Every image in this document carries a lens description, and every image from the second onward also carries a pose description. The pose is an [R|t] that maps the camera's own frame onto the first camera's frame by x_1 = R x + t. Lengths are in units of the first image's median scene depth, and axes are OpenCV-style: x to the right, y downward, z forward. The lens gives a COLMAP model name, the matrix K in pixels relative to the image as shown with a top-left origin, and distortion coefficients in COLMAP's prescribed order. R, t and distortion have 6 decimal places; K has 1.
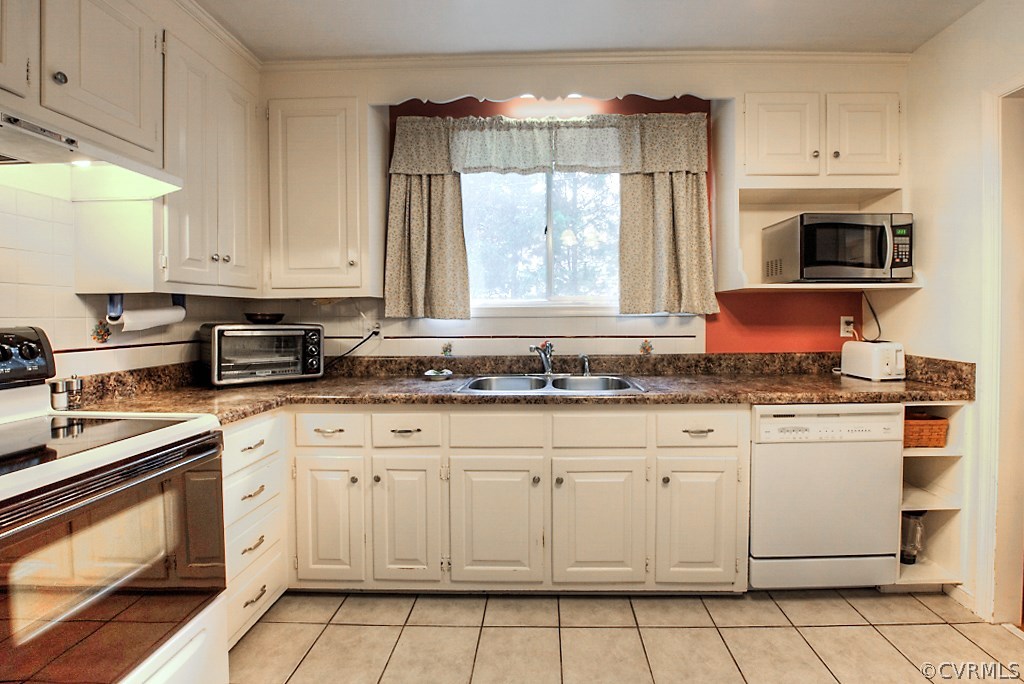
lens RADIAL K [[441.6, 0, 534.7], [0, 441.6, 323.7], [0, 0, 1]] dist [-0.019128, -0.000360]
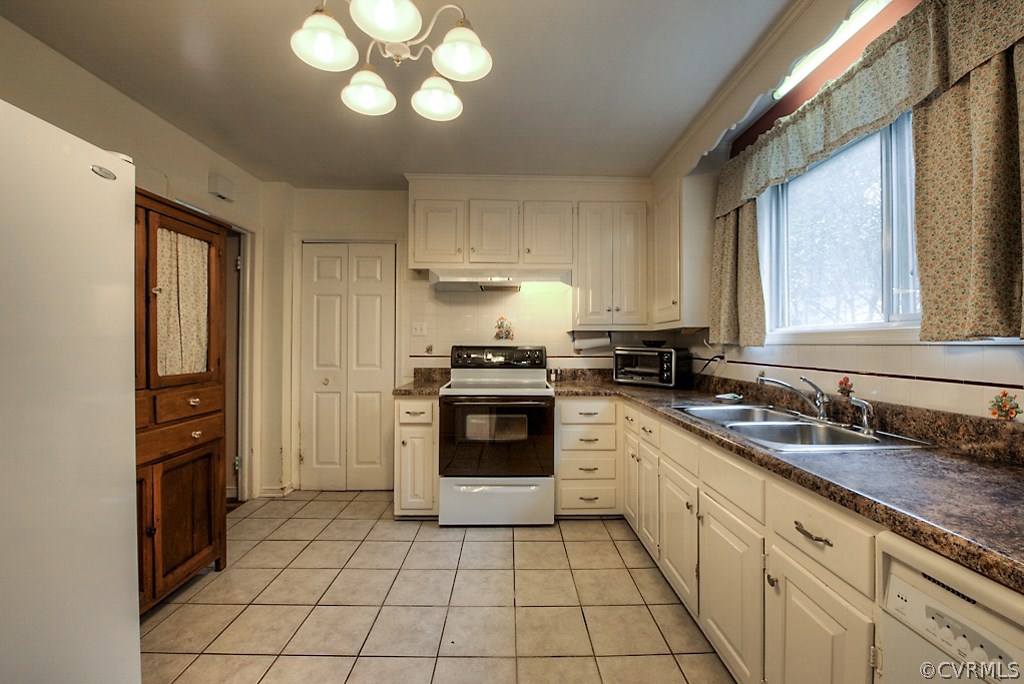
lens RADIAL K [[405.1, 0, 515.5], [0, 405.1, 339.2], [0, 0, 1]] dist [-0.020117, -0.000885]
pose [[0.036245, -0.003901, -0.999335, 0.750370], [-0.020595, 0.999777, -0.004649, -0.011224], [0.999131, 0.020750, 0.036156, 0.465406]]
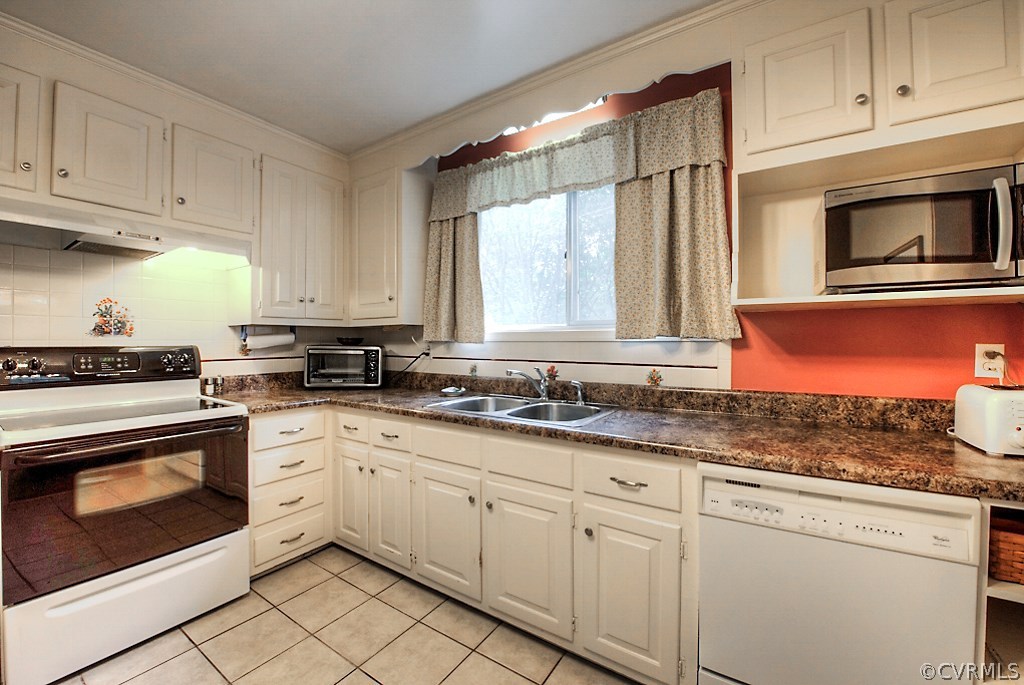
lens RADIAL K [[405.1, 0, 515.5], [0, 405.1, 339.7], [0, 0, 1]] dist [-0.020117, -0.000885]
pose [[0.845999, 0.004141, -0.533168, 0.489481], [-0.013567, 0.999813, -0.013762, -0.006739], [0.533011, 0.018876, 0.845897, 0.204218]]
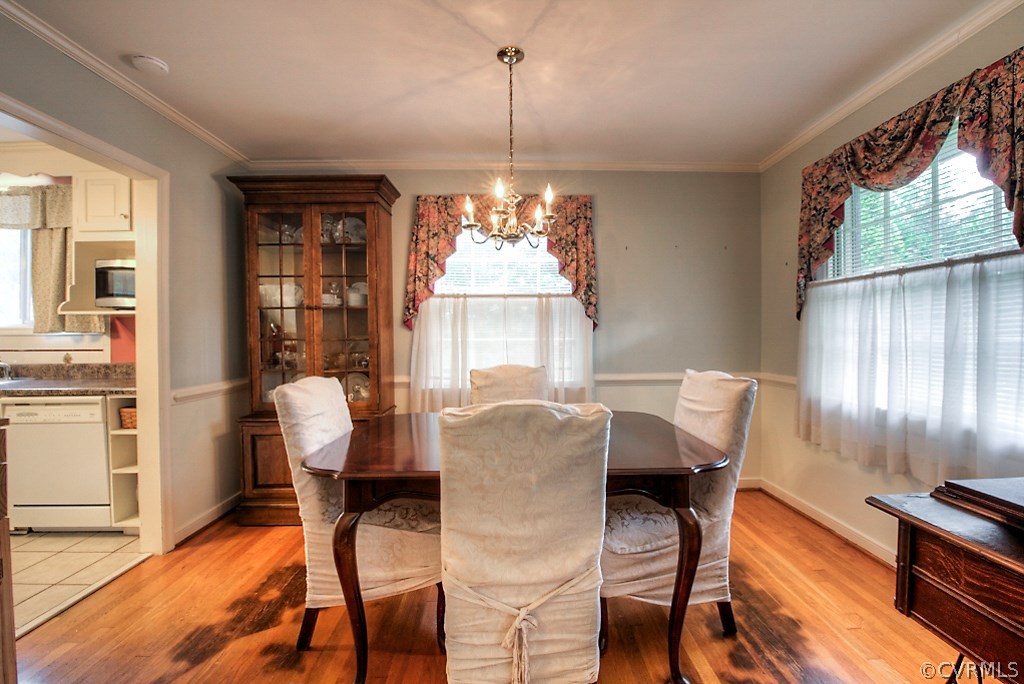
lens RADIAL K [[408.2, 0, 515.1], [0, 408.2, 338.7], [0, 0, 1]] dist [-0.020627, -0.000495]
pose [[0.999138, -0.002730, 0.041413, 1.710541], [0.003296, 0.999902, -0.013604, 0.016443], [-0.041372, 0.013729, 0.999049, -0.277715]]
